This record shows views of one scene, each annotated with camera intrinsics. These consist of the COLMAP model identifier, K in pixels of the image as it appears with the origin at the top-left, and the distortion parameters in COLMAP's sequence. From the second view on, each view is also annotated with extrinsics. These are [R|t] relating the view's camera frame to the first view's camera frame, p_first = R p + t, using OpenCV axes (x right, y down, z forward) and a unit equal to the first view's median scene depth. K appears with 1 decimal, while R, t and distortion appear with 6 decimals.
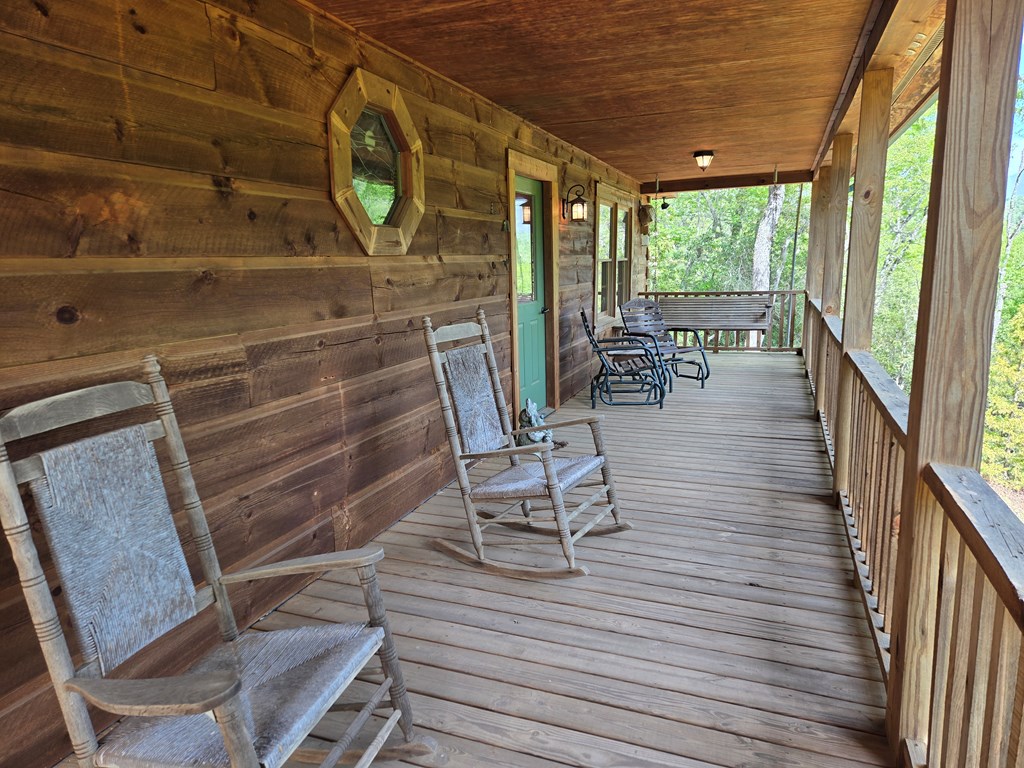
lens RADIAL K [[679.7, 0, 516.2], [0, 679.7, 378.2], [0, 0, 1]] dist [0.082183, -0.069133]
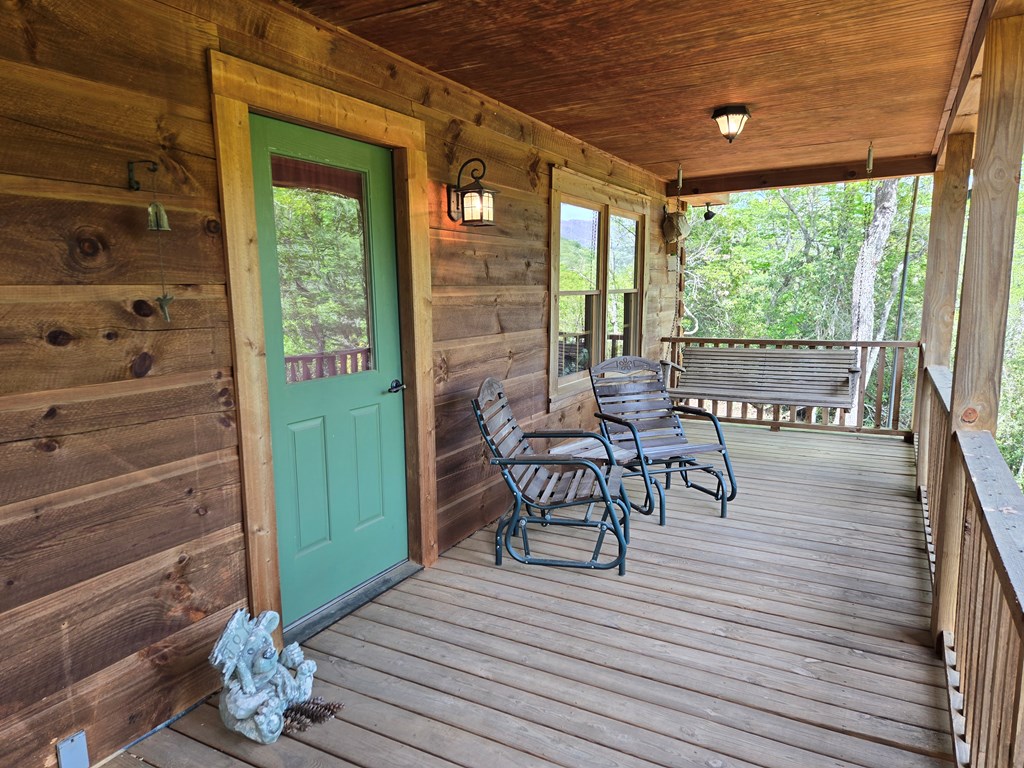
lens RADIAL K [[678.2, 0, 511.1], [0, 678.2, 380.2], [0, 0, 1]] dist [0.079906, -0.067268]
pose [[0.989562, 0.030244, -0.140897, 0.166775], [-0.034754, 0.998956, -0.029657, -0.073969], [0.139853, 0.034244, 0.989580, 0.385498]]
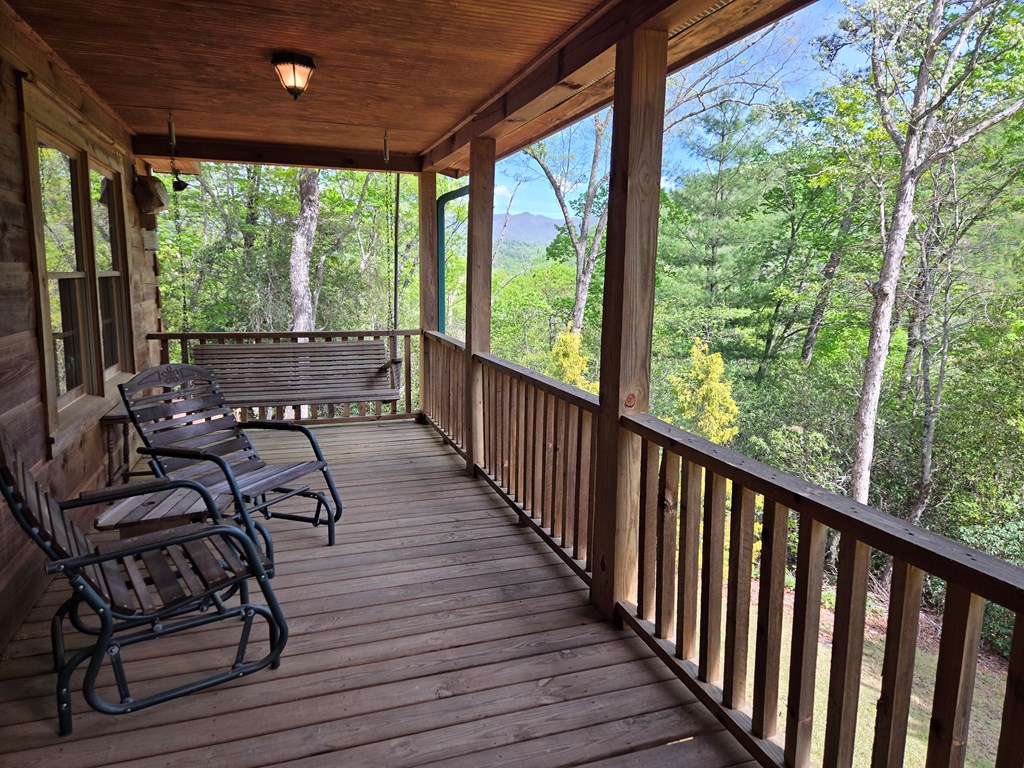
lens RADIAL K [[678.2, 0, 511.1], [0, 678.2, 380.2], [0, 0, 1]] dist [0.079906, -0.067268]
pose [[0.768586, -0.065616, 0.636372, 0.065856], [0.078009, 0.996916, 0.008575, -0.092894], [-0.634972, 0.043052, 0.771334, 0.510525]]
